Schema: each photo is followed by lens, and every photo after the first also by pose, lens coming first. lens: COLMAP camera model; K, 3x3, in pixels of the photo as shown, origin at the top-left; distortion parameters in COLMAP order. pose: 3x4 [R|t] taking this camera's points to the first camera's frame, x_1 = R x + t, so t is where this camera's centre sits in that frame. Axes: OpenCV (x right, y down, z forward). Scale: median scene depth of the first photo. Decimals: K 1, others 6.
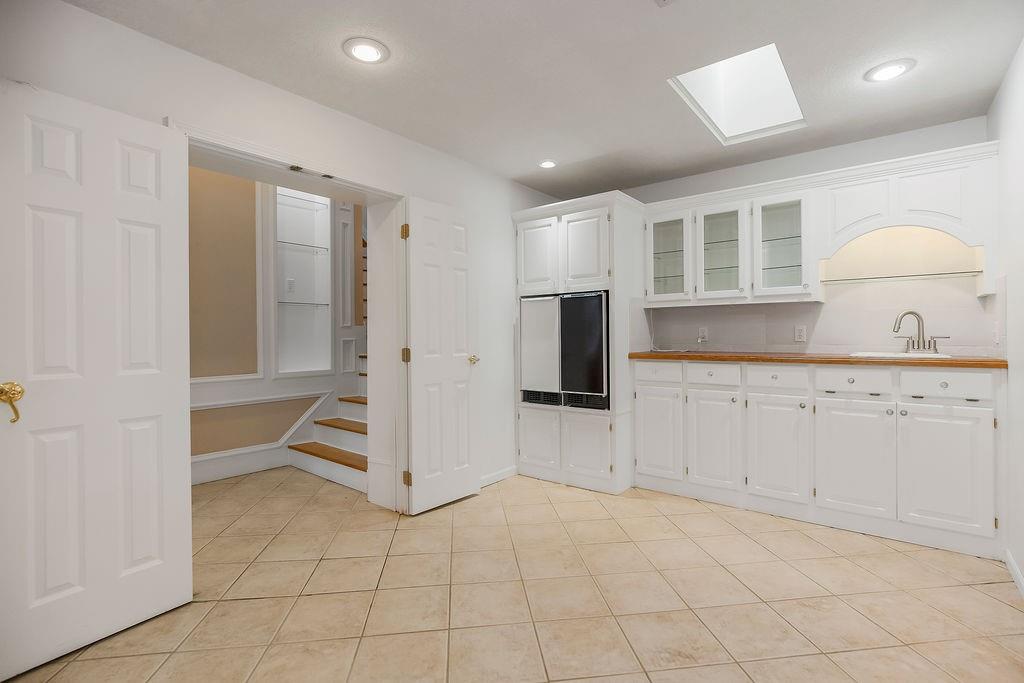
lens RADIAL K [[475.2, 0, 522.5], [0, 475.2, 335.8], [0, 0, 1]] dist [-0.021522, 0.009049]
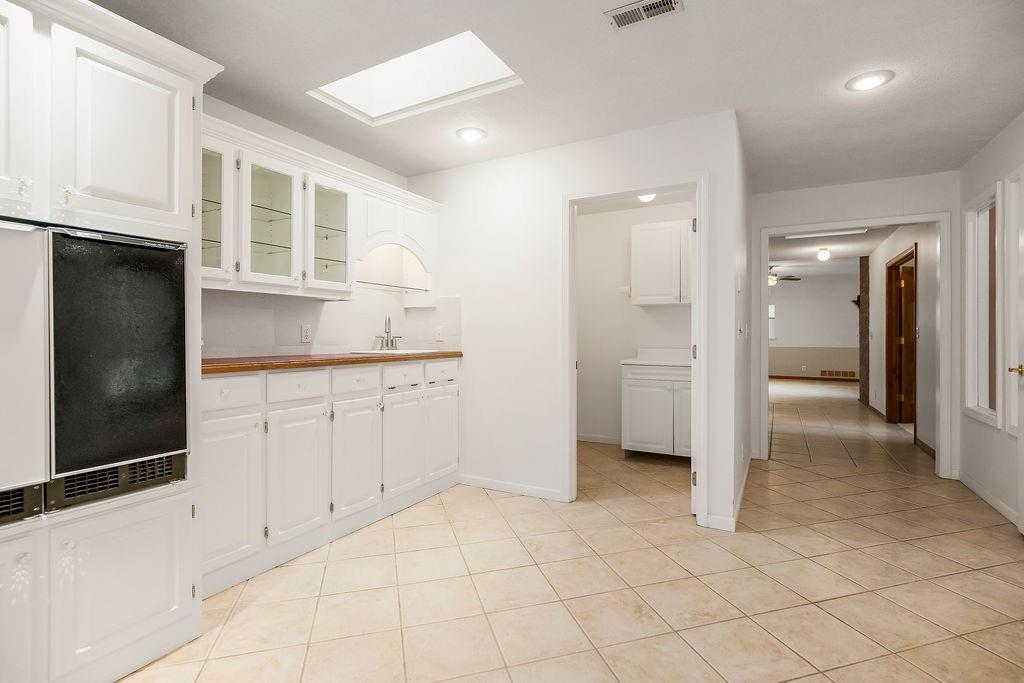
lens RADIAL K [[475.2, 0, 522.5], [0, 475.2, 335.8], [0, 0, 1]] dist [-0.021522, 0.009049]
pose [[-0.155166, 0.006476, 0.987867, -0.401847], [0.004385, 0.999973, -0.005867, 0.007685], [-0.987879, 0.003422, -0.155190, 0.774564]]
